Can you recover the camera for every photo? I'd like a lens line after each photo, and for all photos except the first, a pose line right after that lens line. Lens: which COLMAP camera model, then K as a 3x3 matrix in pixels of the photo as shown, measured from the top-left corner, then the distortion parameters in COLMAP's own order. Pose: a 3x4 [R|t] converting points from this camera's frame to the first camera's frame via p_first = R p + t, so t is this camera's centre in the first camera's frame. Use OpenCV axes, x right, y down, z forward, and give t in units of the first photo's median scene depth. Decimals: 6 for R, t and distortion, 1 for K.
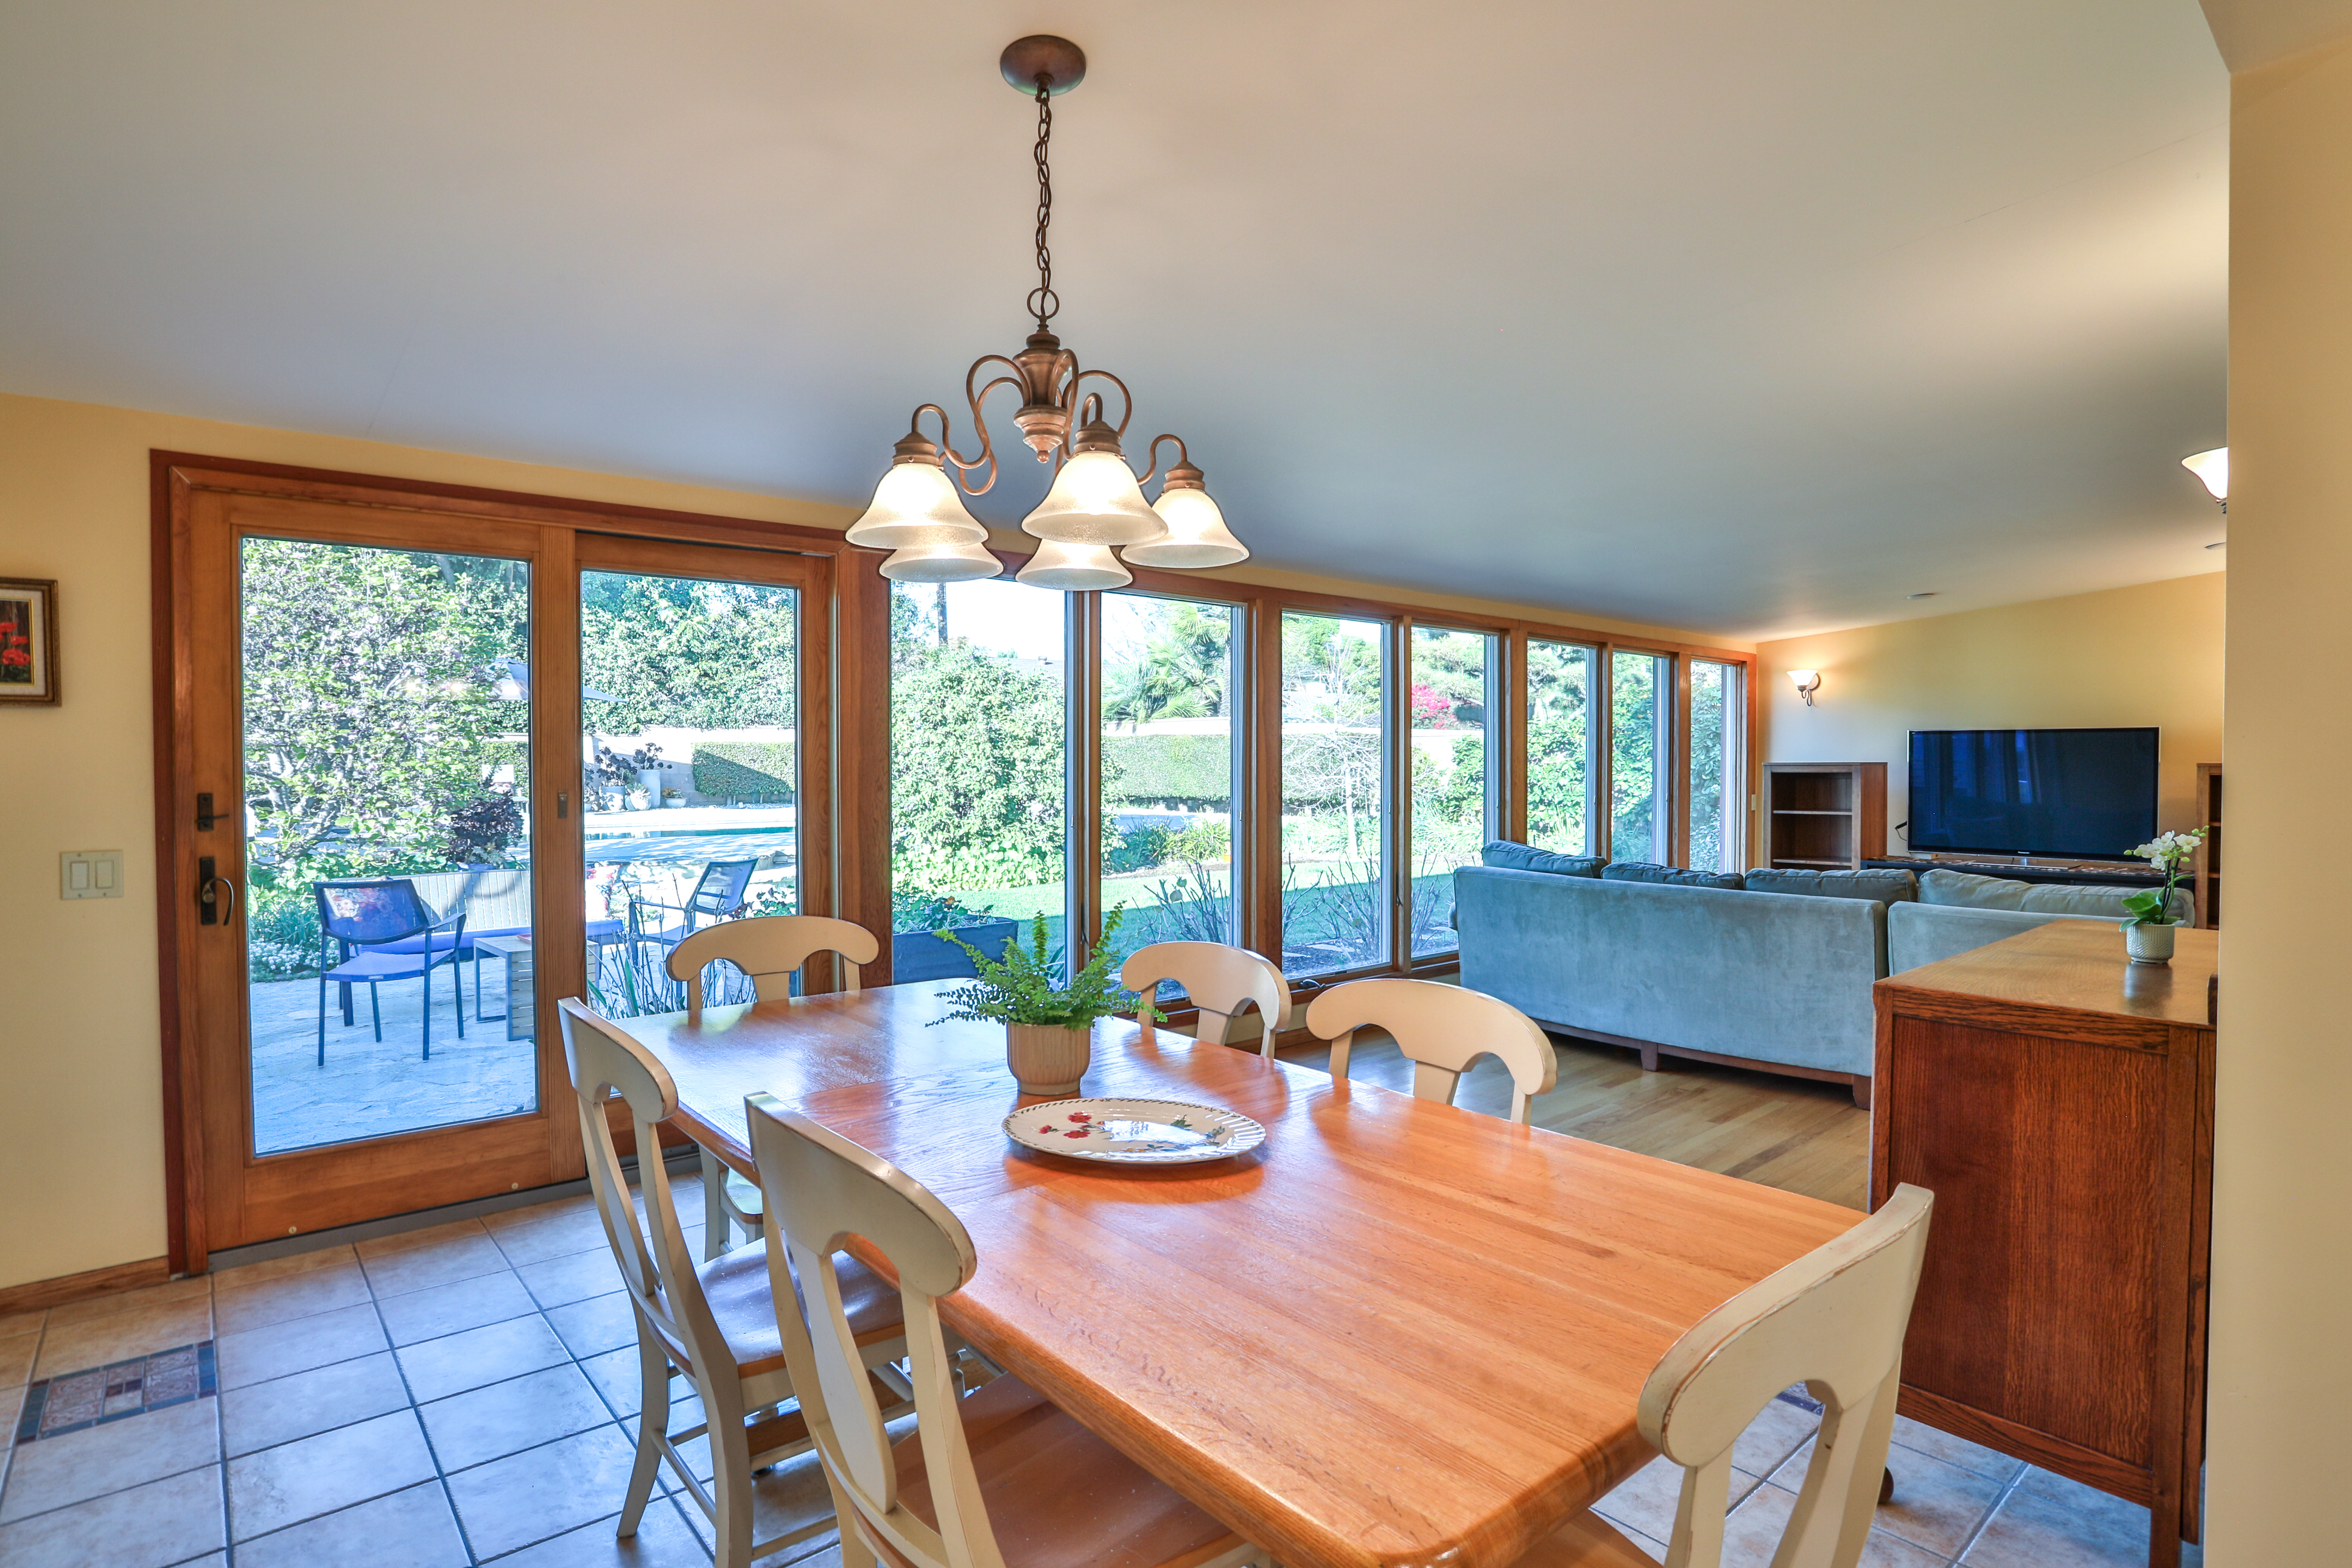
lens RADIAL K [[1221.3, 0, 1162.3], [0, 1221.3, 785.4], [0, 0, 1]] dist [-0.086039, 0.040364]
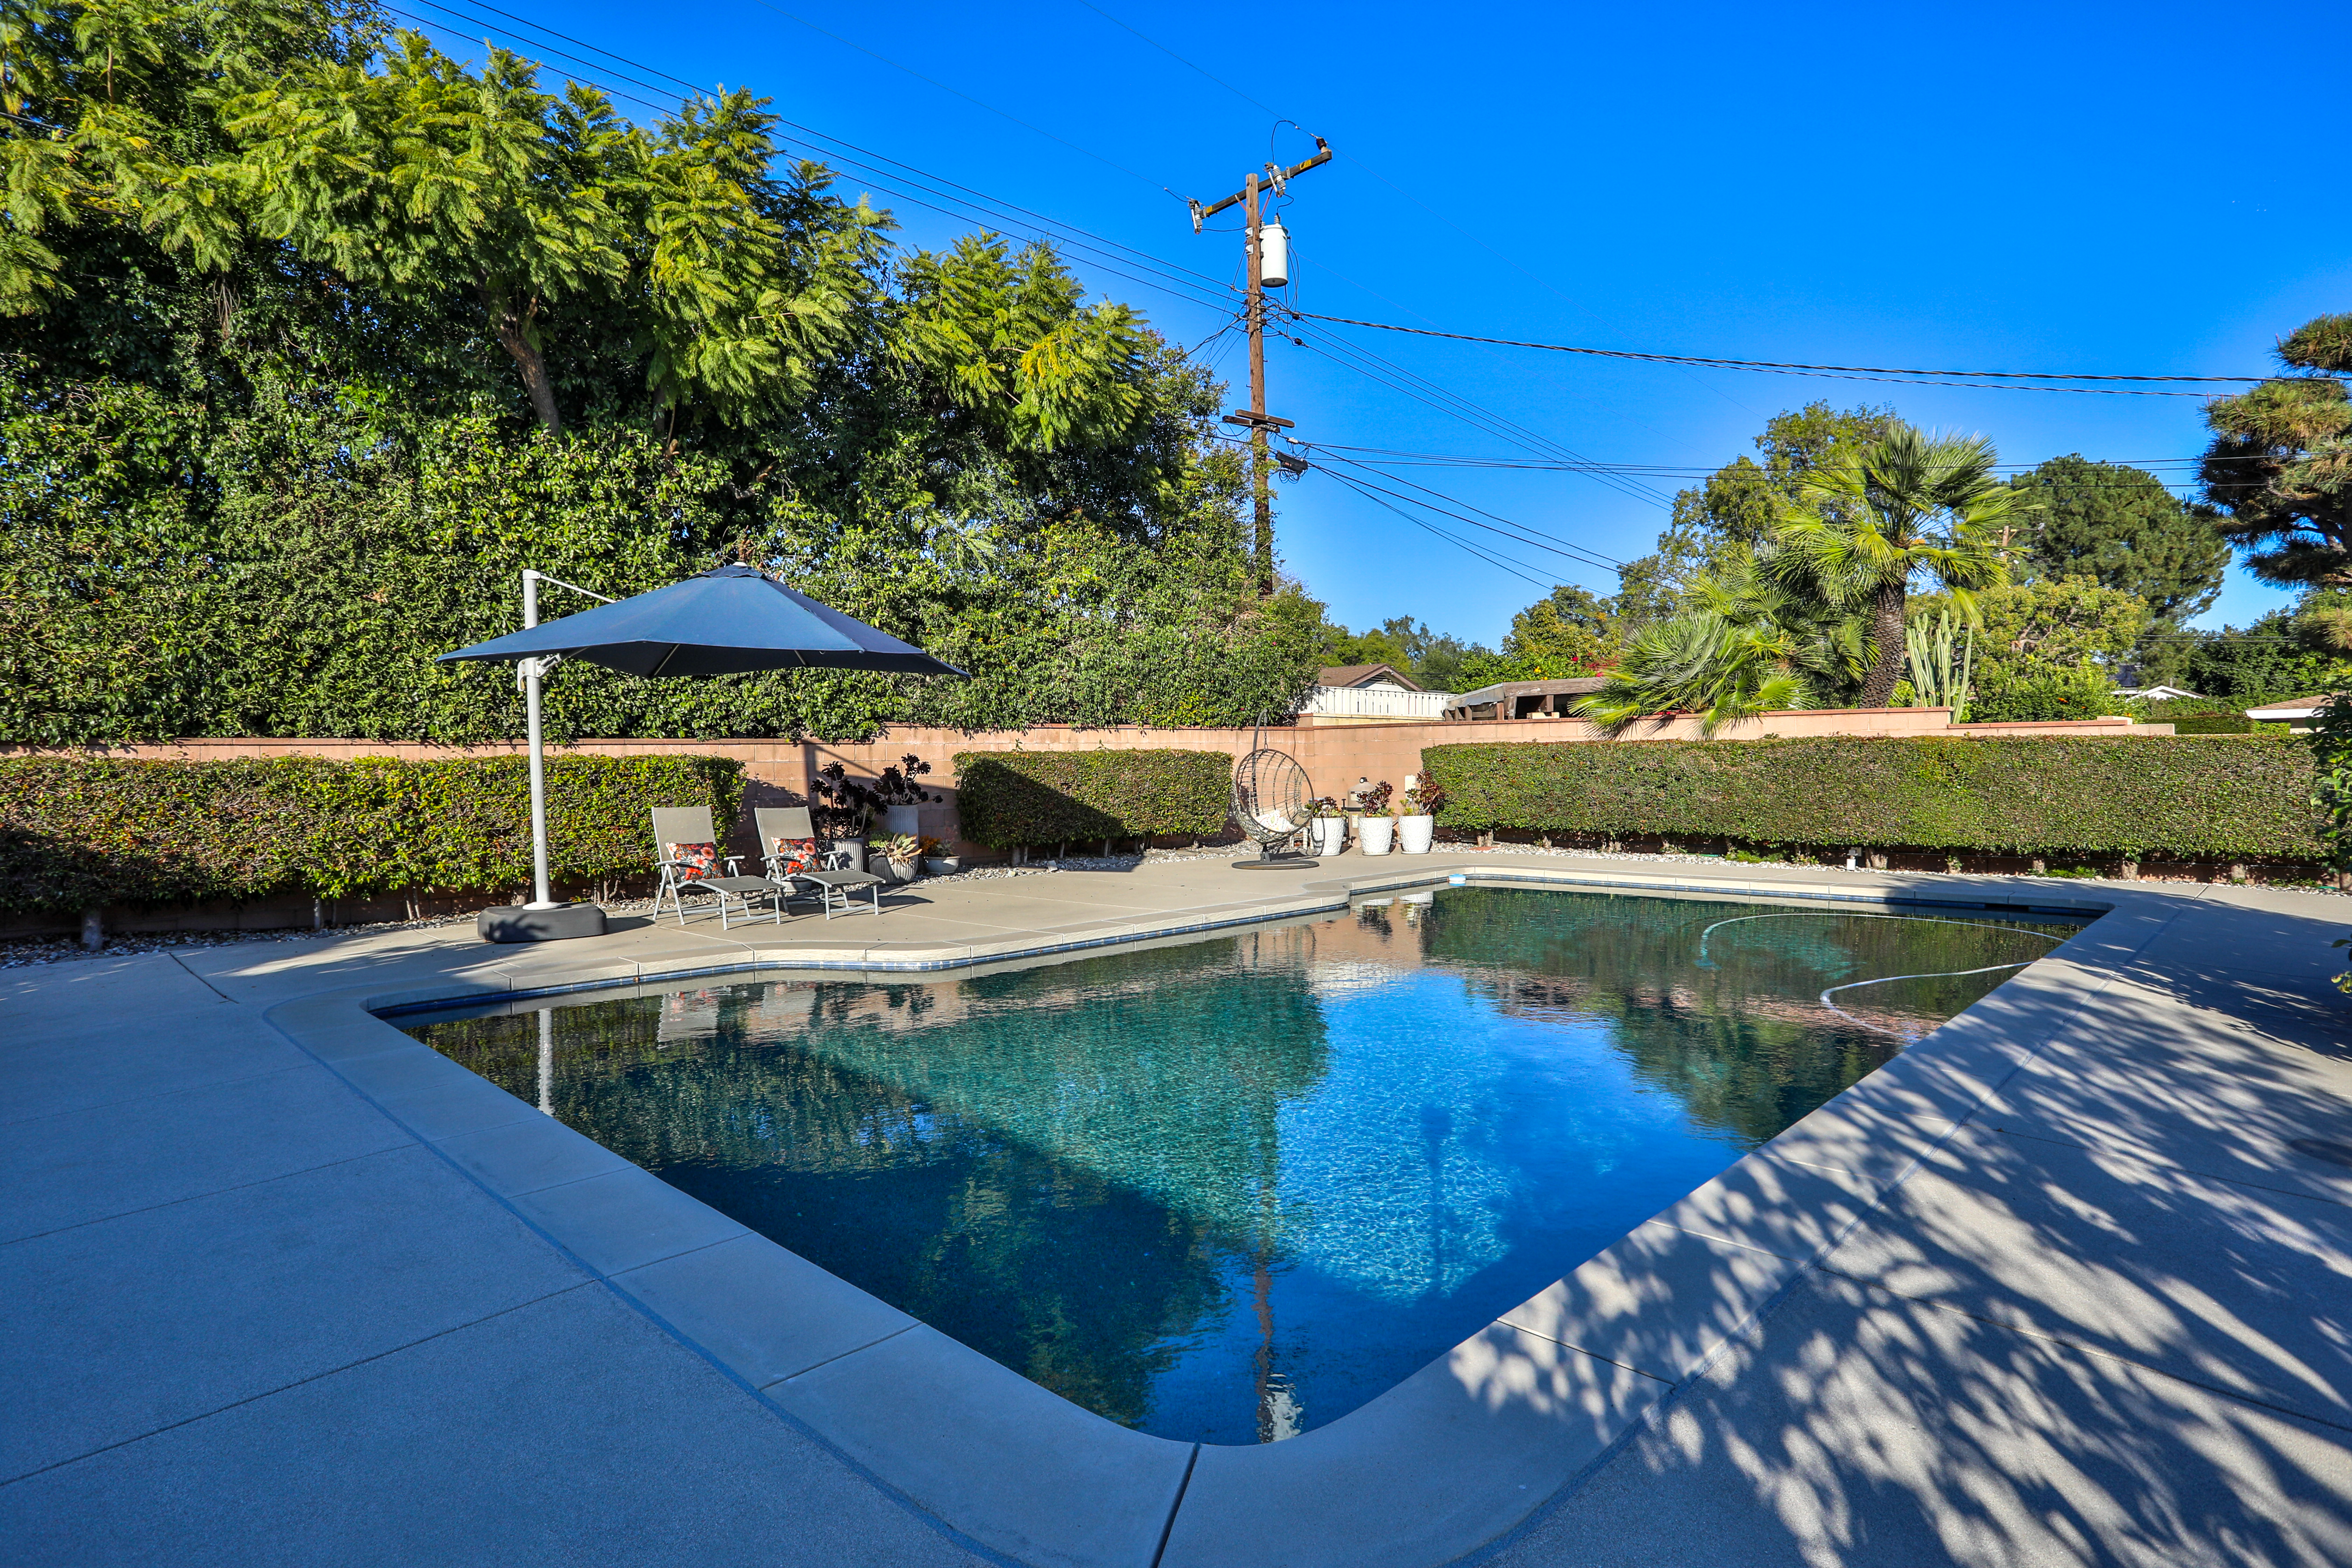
lens RADIAL K [[1221.3, 0, 1162.3], [0, 1221.3, 785.4], [0, 0, 1]] dist [-0.086039, 0.040364]
pose [[0.995650, -0.008549, 0.092782, -0.358502], [0.008478, 0.999963, 0.001164, -0.021474], [-0.092789, -0.000372, 0.995686, 0.441327]]
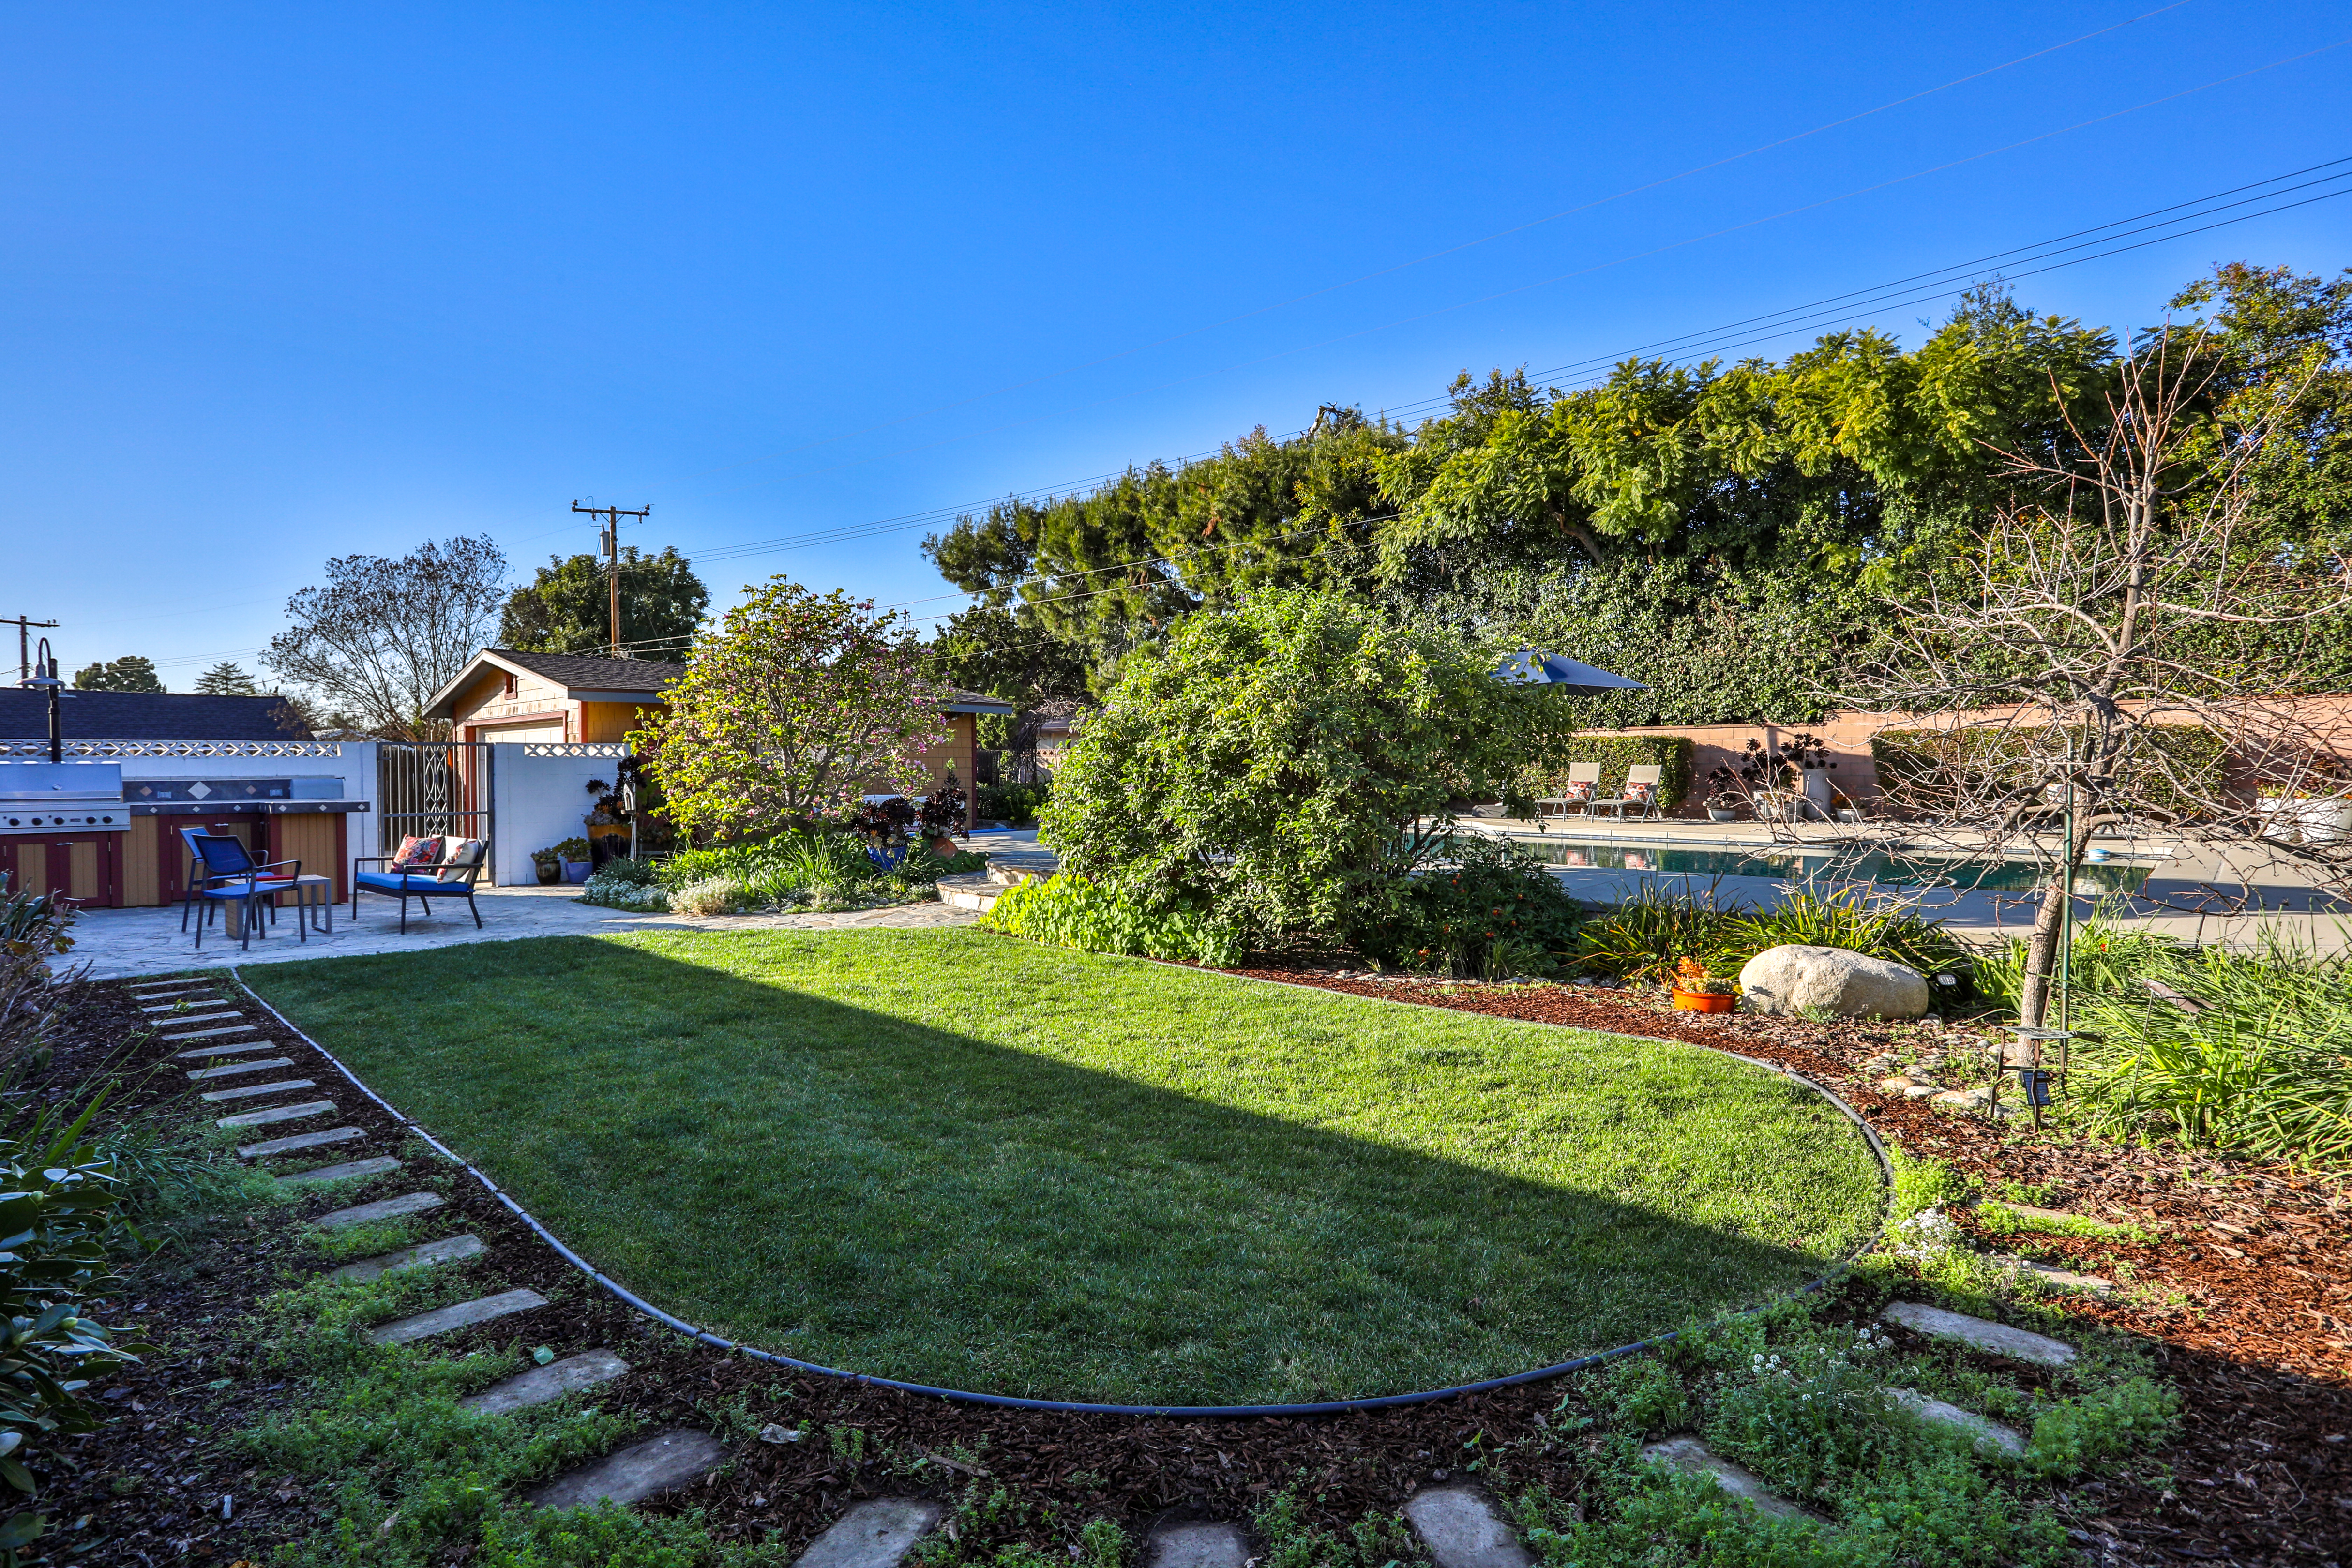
lens RADIAL K [[1221.3, 0, 1162.3], [0, 1221.3, 785.4], [0, 0, 1]] dist [-0.086039, 0.040364]
pose [[0.060411, 0.016780, -0.998033, 0.289653], [-0.024442, 0.999584, 0.015327, -0.004998], [0.997874, 0.023468, 0.060796, 0.550543]]
